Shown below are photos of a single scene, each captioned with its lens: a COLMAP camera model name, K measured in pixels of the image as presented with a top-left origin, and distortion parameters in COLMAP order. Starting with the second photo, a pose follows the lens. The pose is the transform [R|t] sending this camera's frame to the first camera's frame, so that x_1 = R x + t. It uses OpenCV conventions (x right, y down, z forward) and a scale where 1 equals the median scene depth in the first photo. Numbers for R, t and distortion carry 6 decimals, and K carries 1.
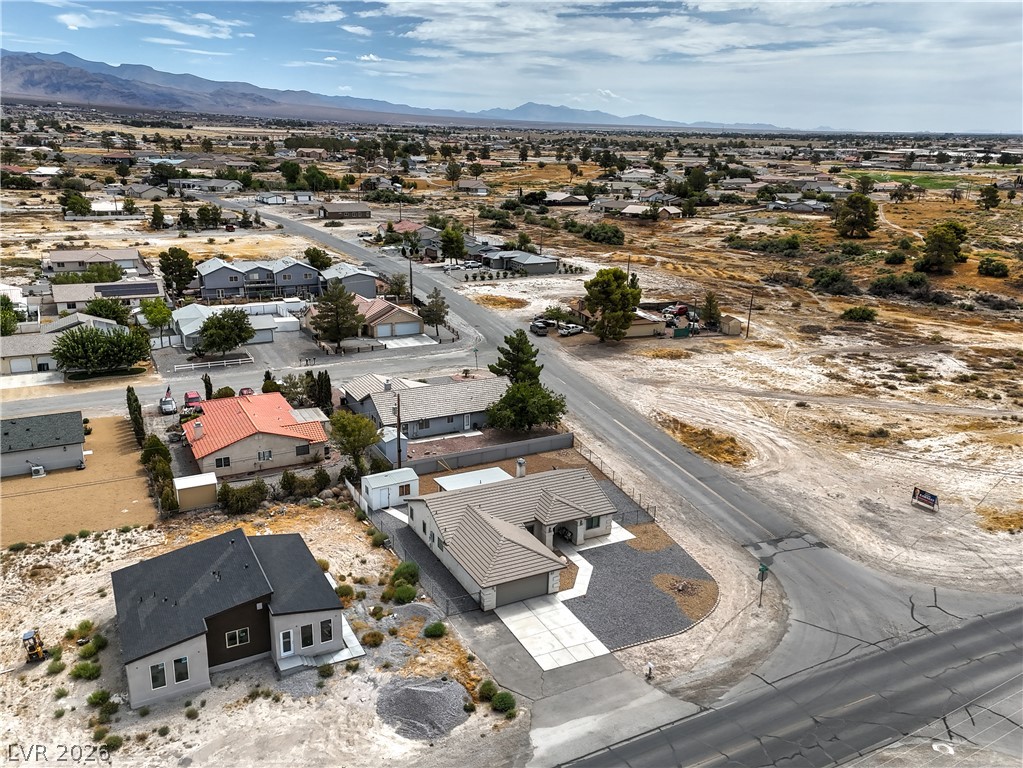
lens RADIAL K [[829.4, 0, 487.1], [0, 829.4, 385.8], [0, 0, 1]] dist [0.118521, -0.111827]
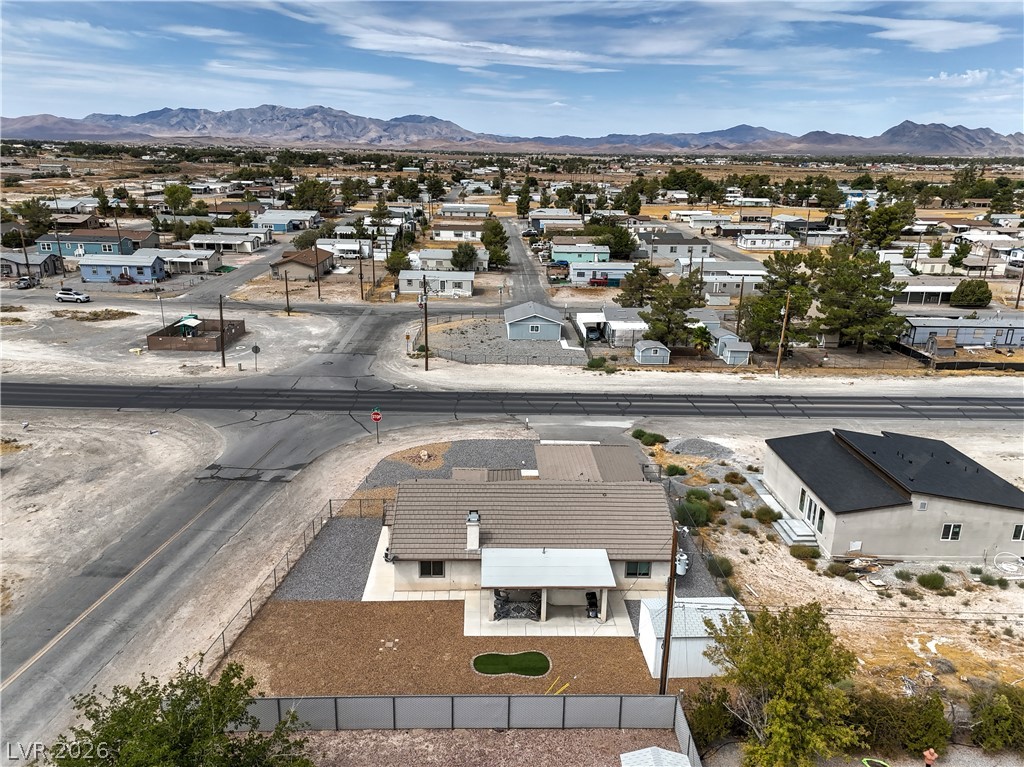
lens RADIAL K [[747.5, 0, 510.0], [0, 747.5, 385.4], [0, 0, 1]] dist [0.124971, -0.121900]
pose [[-0.907693, -0.158979, 0.388354, -0.119635], [0.089637, 0.830643, 0.549543, -0.190140], [-0.409949, 0.533628, -0.739718, 0.913237]]
